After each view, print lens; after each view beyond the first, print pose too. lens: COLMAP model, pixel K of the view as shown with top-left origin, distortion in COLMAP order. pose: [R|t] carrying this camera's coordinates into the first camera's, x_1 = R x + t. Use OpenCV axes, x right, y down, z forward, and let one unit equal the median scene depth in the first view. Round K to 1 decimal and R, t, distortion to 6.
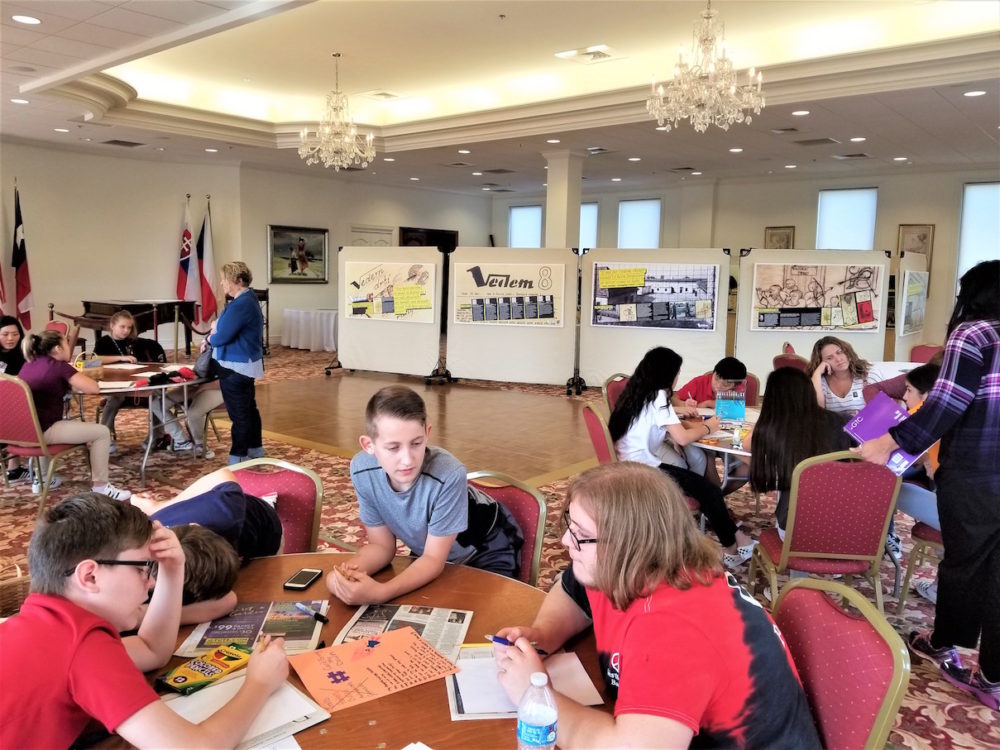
lens RADIAL K [[799.4, 0, 500.0], [0, 799.4, 375.0], [0, 0, 1]] dist [0.053639, -0.146043]
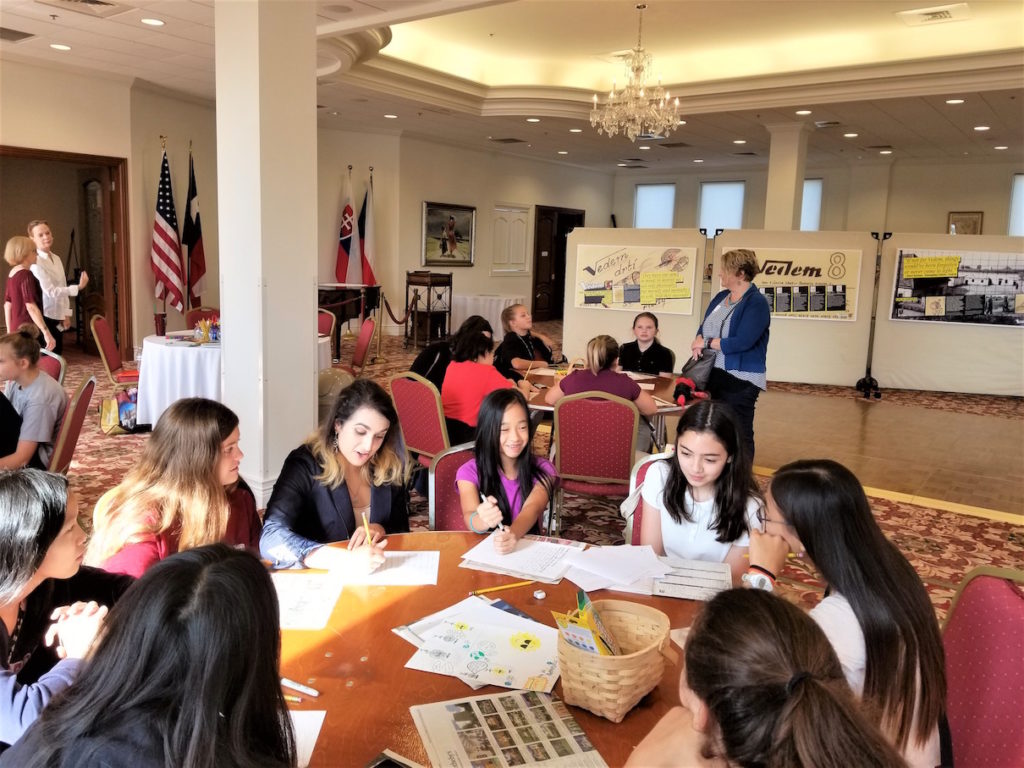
lens RADIAL K [[818.6, 0, 512.0], [0, 818.6, 384.0], [0, 0, 1]] dist [0.053639, -0.146043]
pose [[0.999590, 0.007015, 0.027745, -0.322585], [-0.007894, 0.999466, 0.031697, -0.015732], [-0.027508, -0.031903, 0.999112, 0.092560]]
